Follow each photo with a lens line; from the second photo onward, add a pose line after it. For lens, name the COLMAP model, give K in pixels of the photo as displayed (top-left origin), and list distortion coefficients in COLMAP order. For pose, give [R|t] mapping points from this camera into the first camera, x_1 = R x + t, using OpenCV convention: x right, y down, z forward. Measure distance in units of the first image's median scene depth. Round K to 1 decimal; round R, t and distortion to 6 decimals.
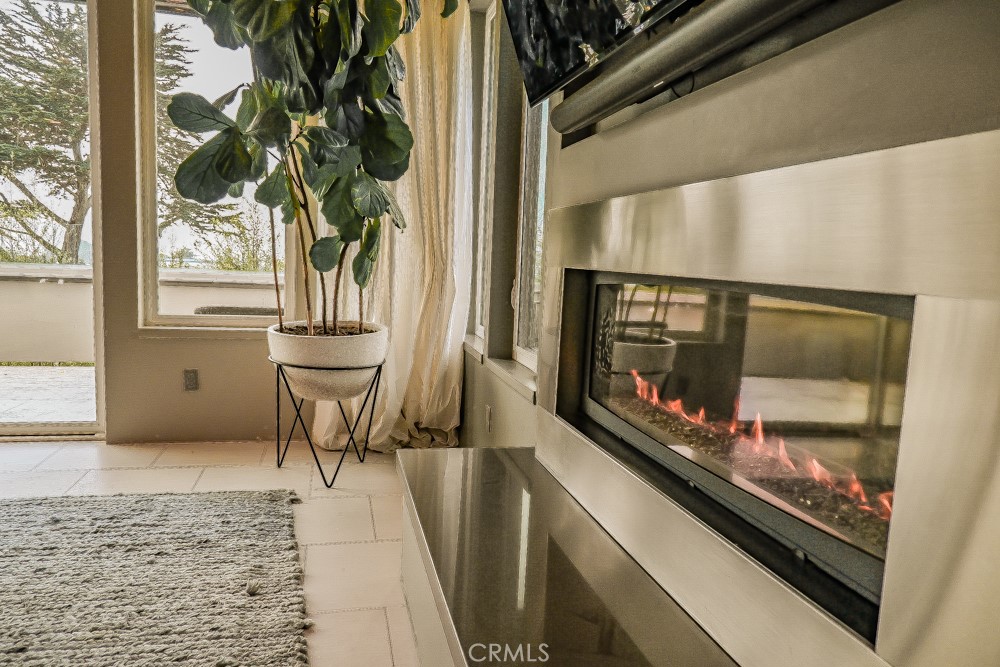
lens RADIAL K [[695.2, 0, 501.9], [0, 695.2, 334.9], [0, 0, 1]] dist [0.001593, -0.003897]
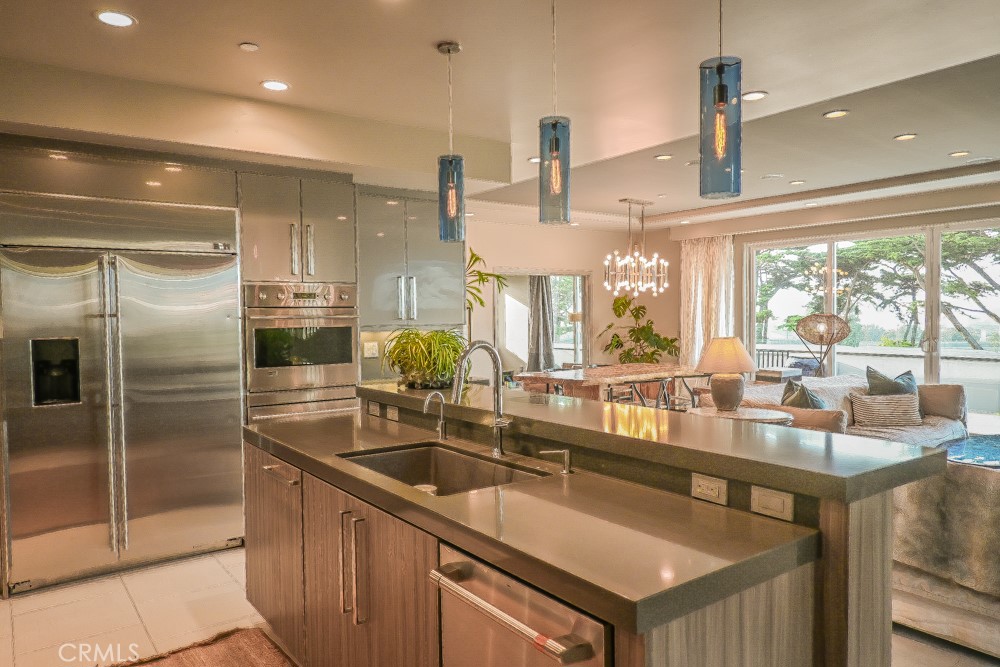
lens RADIAL K [[695.2, 0, 501.0], [0, 695.2, 326.3], [0, 0, 1]] dist [0.001593, -0.003897]
pose [[0.397066, -0.028692, -0.917341, 0.302204], [-0.072774, 0.995380, -0.062633, 0.033675], [0.914900, 0.091628, 0.393144, -1.373865]]
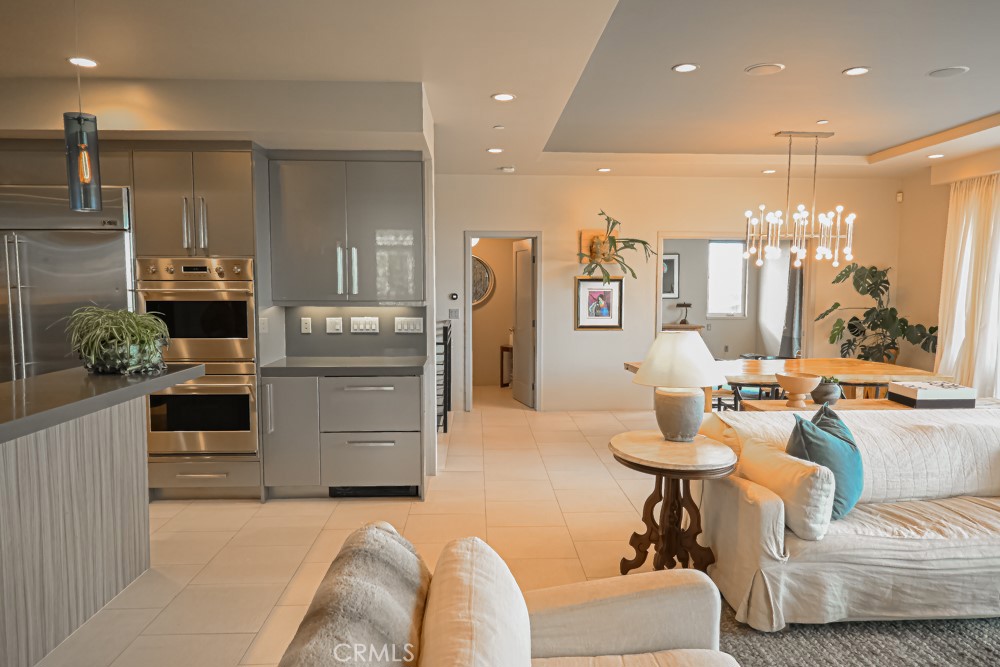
lens RADIAL K [[695.2, 0, 506.9], [0, 695.2, 339.5], [0, 0, 1]] dist [0.001593, -0.003897]
pose [[-0.188403, 0.036888, -0.981399, 0.136796], [-0.116452, 0.991405, 0.059620, -0.092715], [0.975163, 0.125519, -0.182488, -0.379111]]
